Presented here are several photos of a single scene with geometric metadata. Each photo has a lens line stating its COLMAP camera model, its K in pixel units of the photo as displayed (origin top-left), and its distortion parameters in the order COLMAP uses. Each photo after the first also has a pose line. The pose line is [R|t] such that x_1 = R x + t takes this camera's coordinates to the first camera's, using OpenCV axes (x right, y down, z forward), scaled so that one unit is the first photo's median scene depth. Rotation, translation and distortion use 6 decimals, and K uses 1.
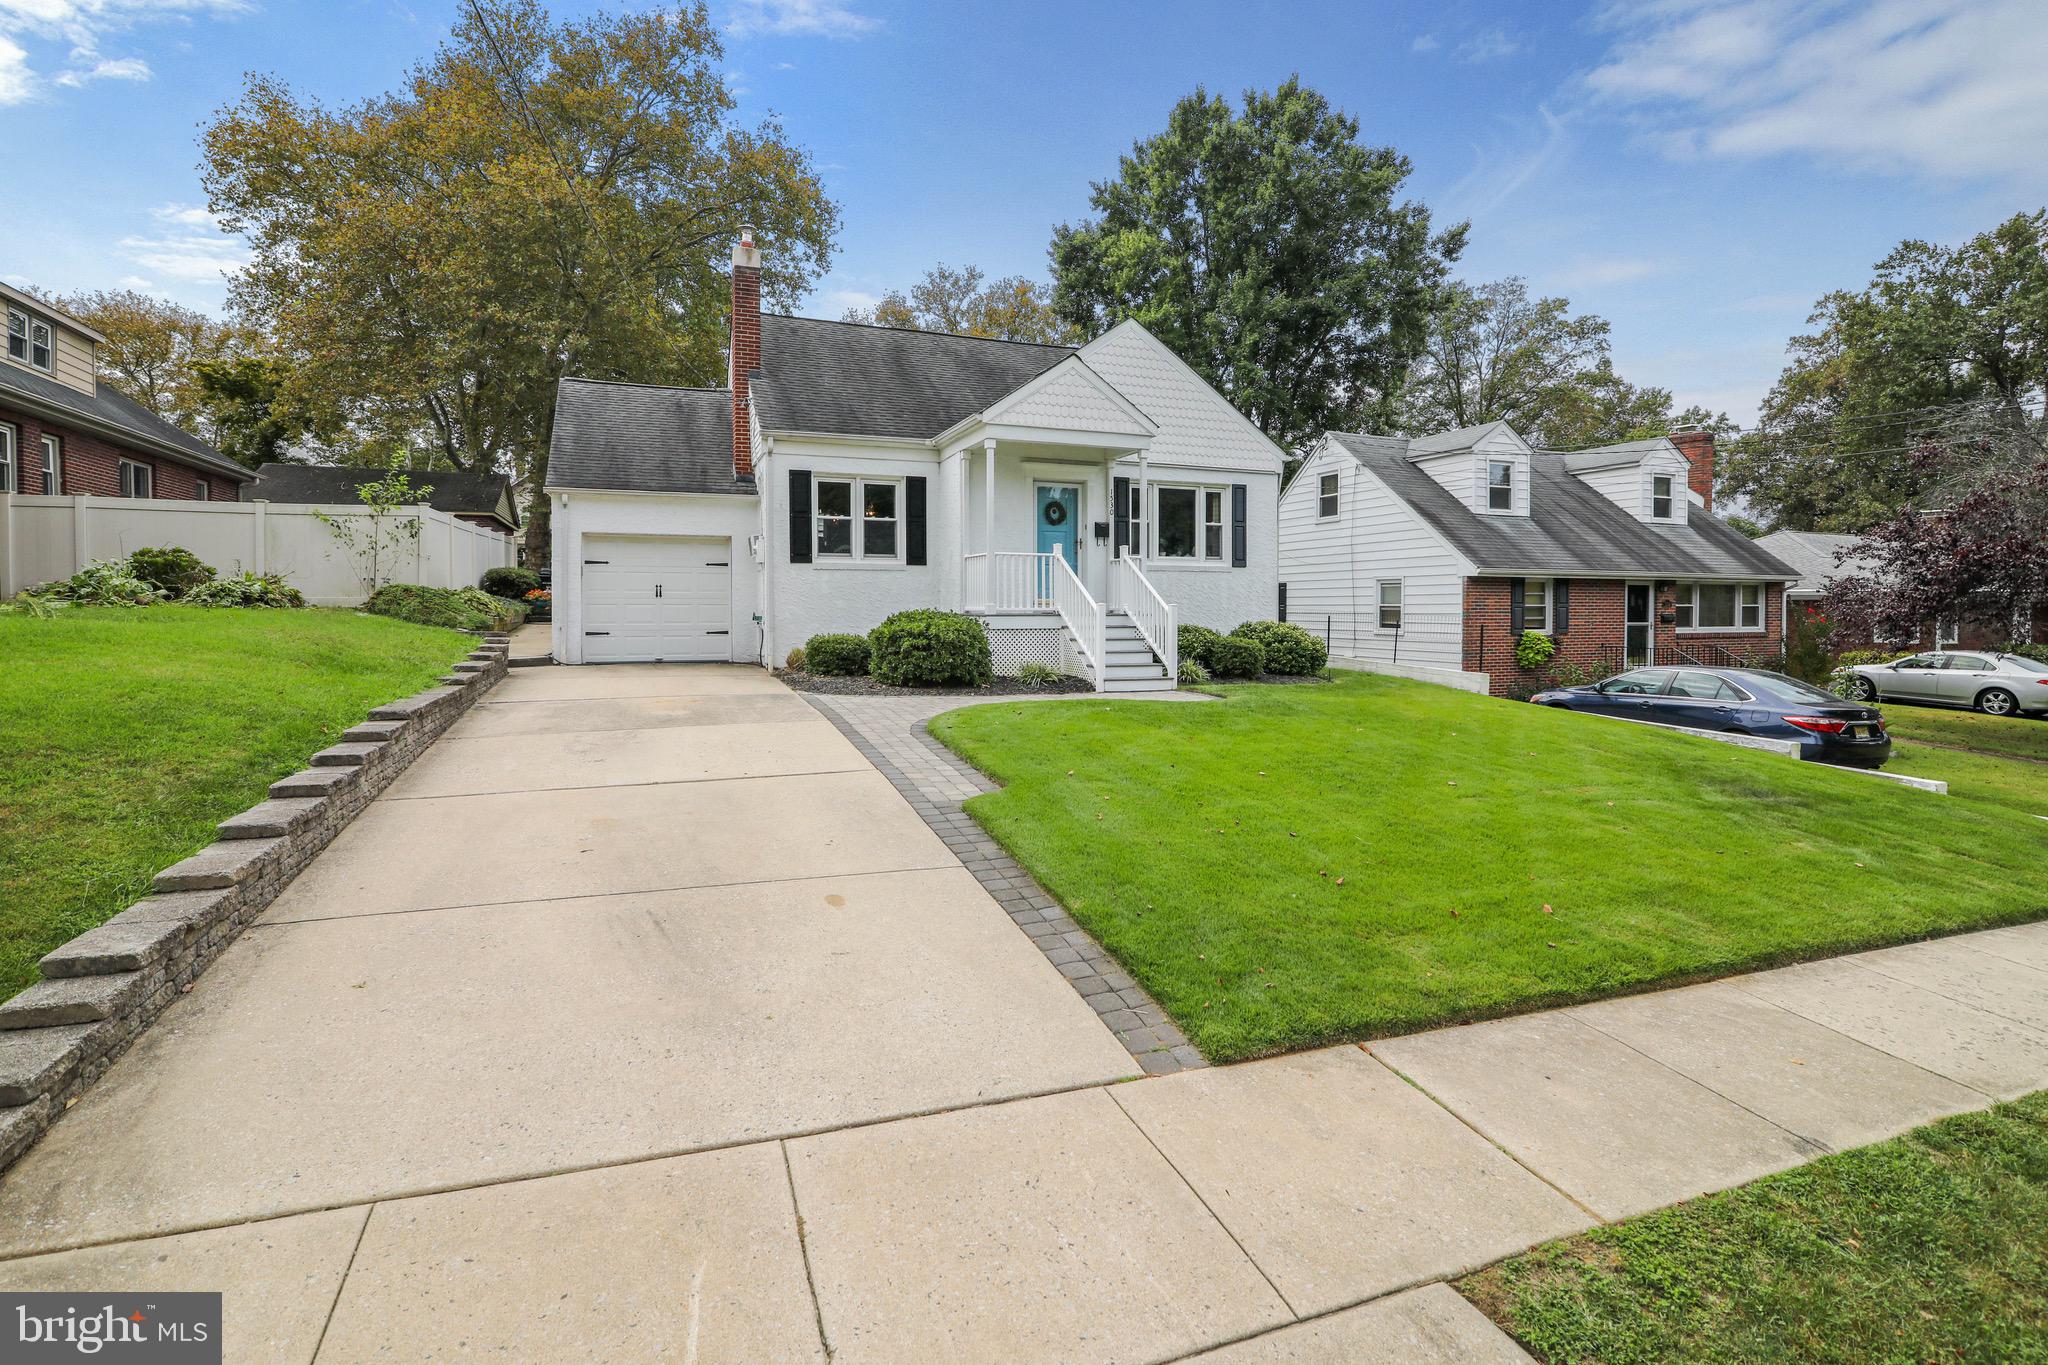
lens RADIAL K [[959.5, 0, 1030.9], [0, 959.5, 674.7], [0, 0, 1]] dist [-0.014099, 0.001074]
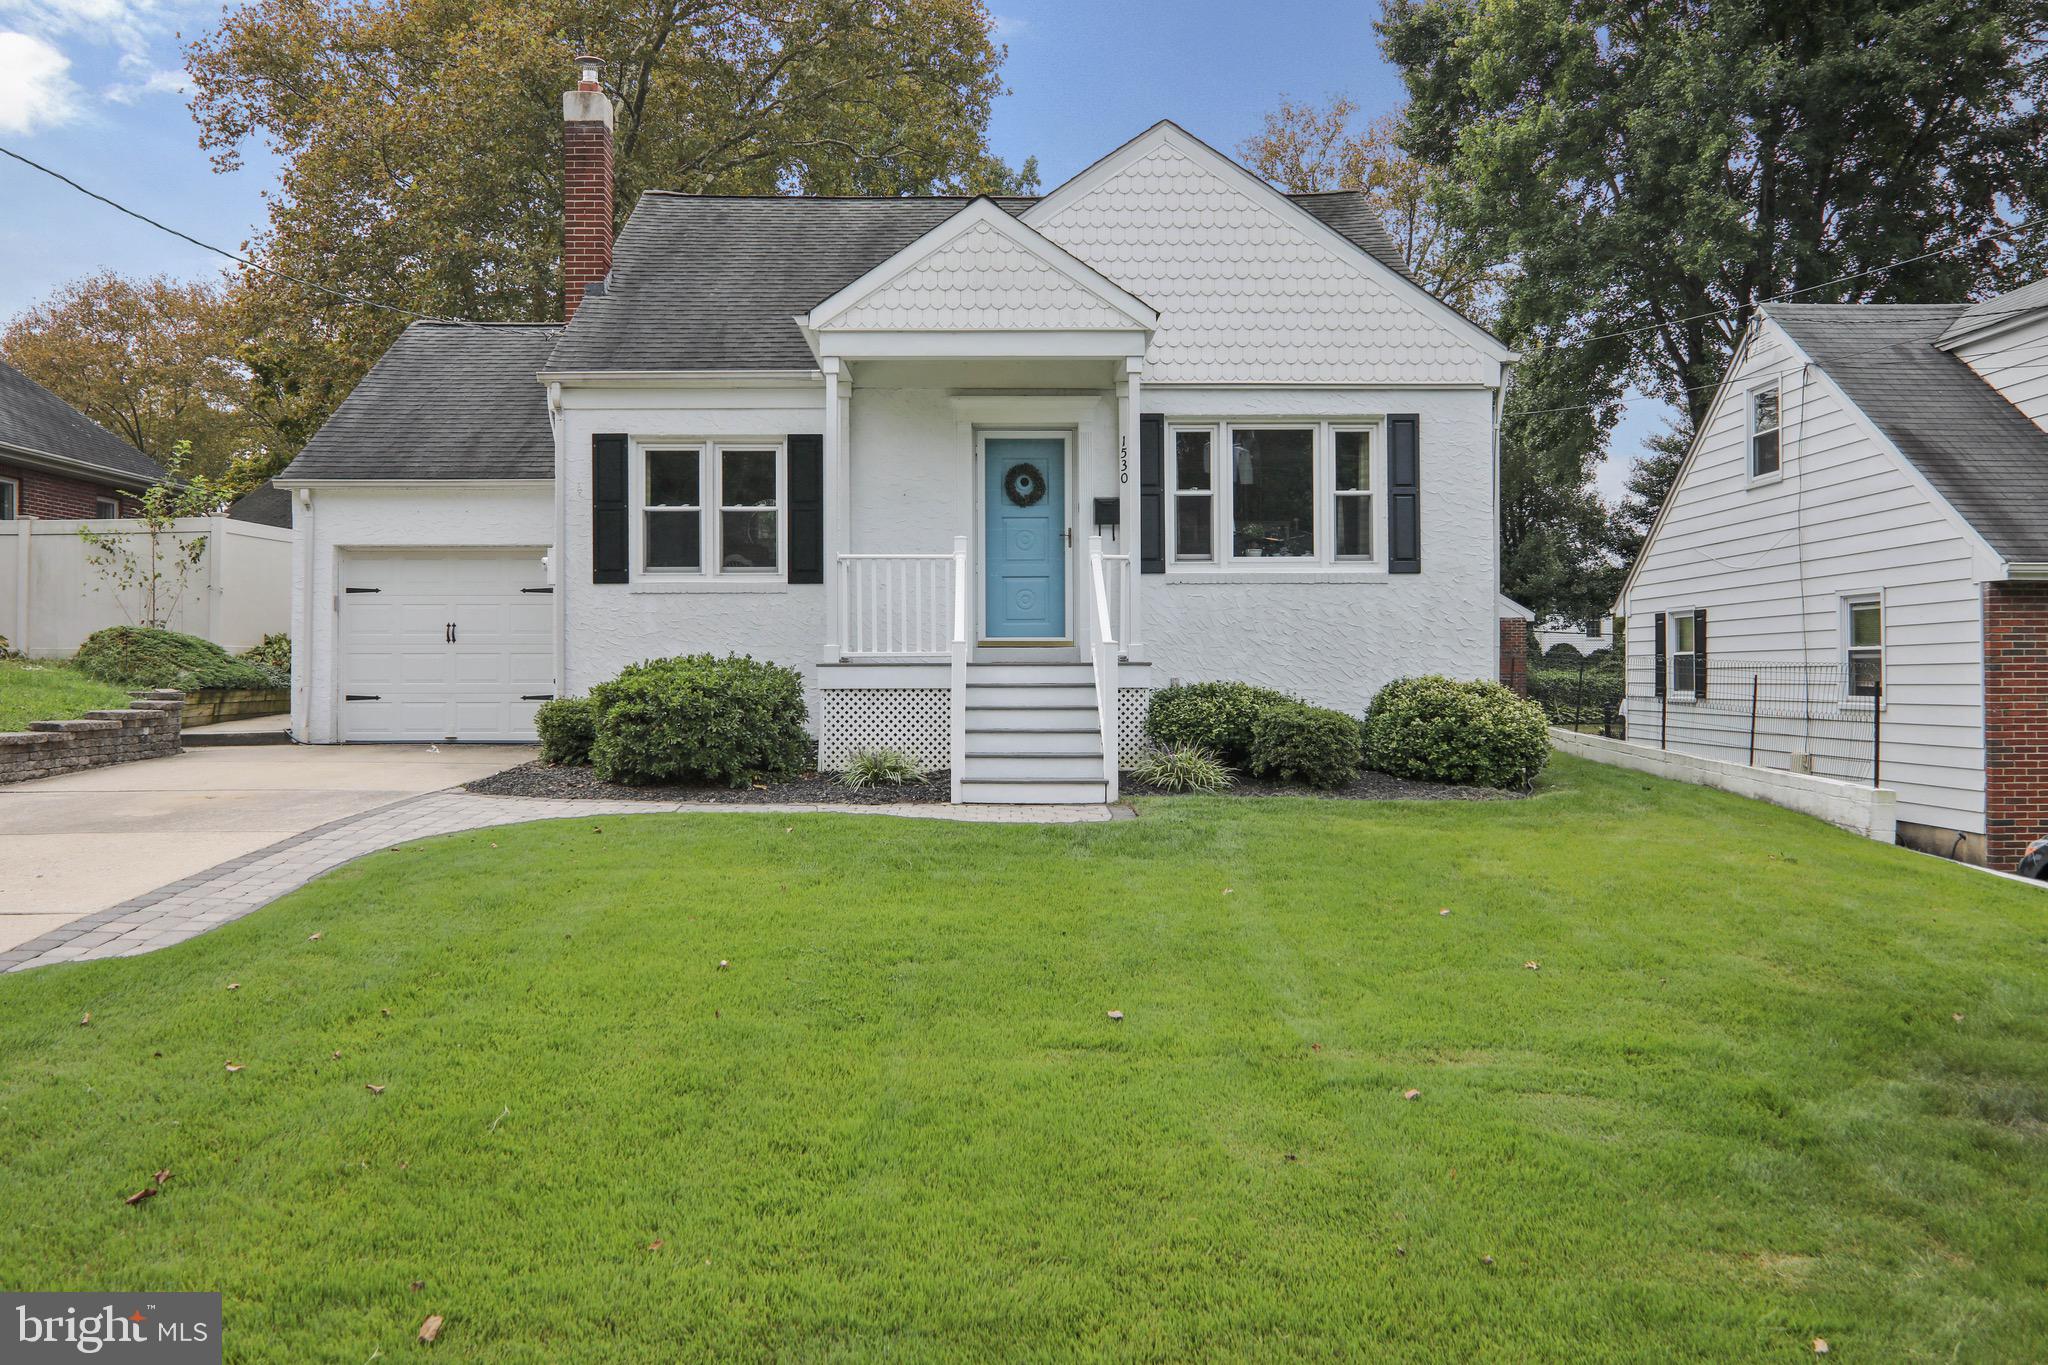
lens RADIAL K [[1551.7, 0, 1028.1], [0, 1551.7, 726.5], [0, 0, 1]] dist [0.004244, 0.002778]
pose [[0.933211, 0.008431, -0.359229, 0.351873], [-0.021723, 0.999220, -0.032982, 0.002203], [0.358670, 0.038582, 0.932667, 0.161539]]
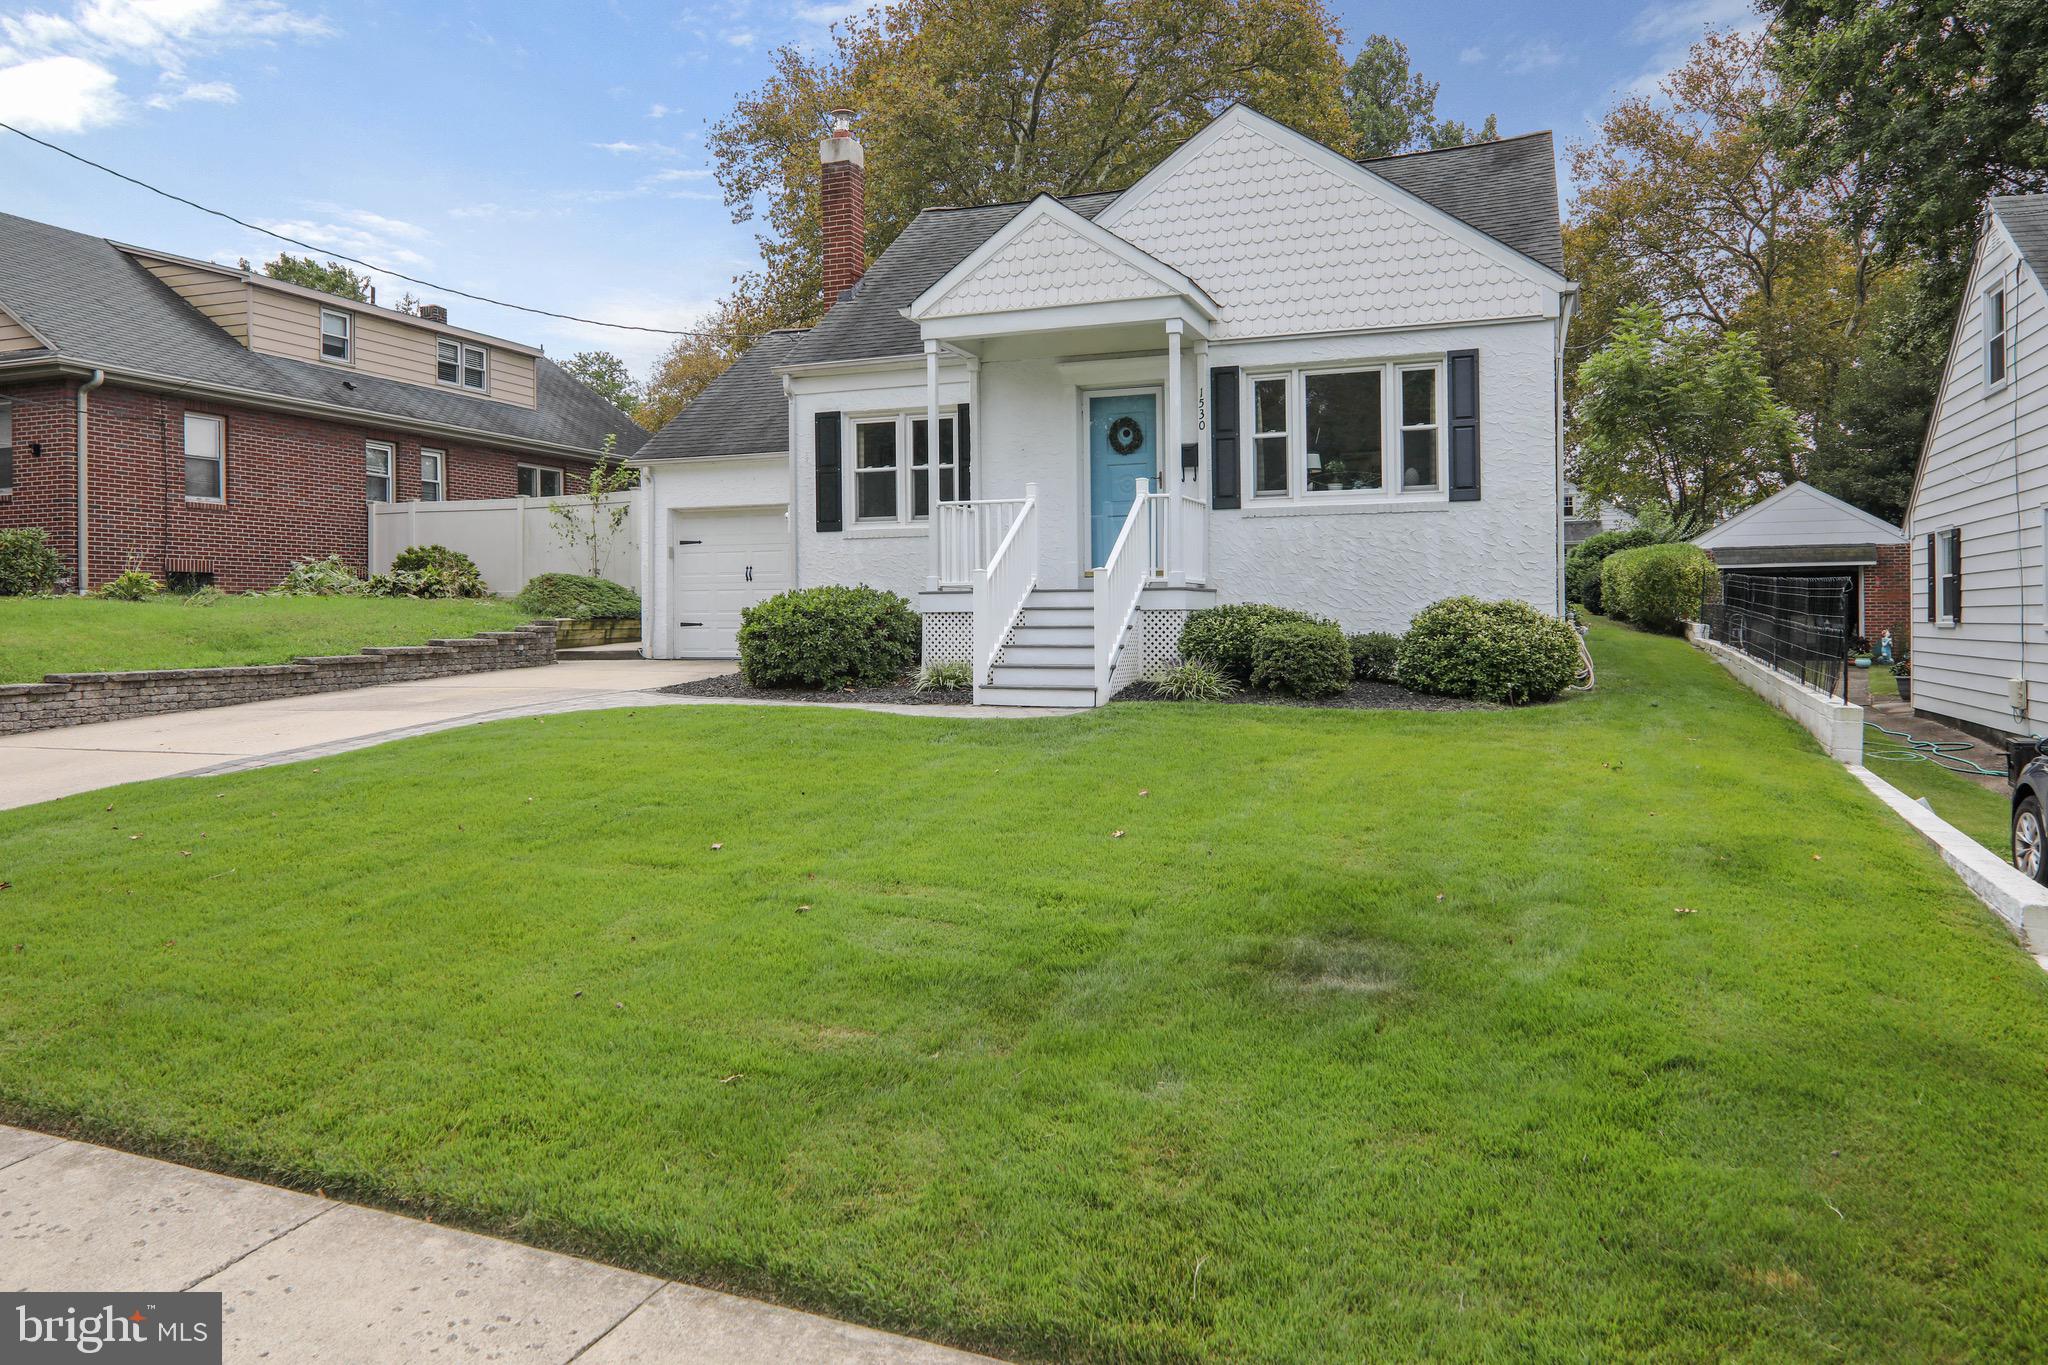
lens RADIAL K [[1403.1, 0, 1024.0], [0, 1403.1, 682.5], [0, 0, 1]] dist [0.000949, -0.004611]
pose [[0.737492, 0.023851, -0.674934, 0.614471], [-0.038443, 0.999238, -0.006694, 0.006476], [0.674260, 0.030883, 0.737848, 0.261019]]
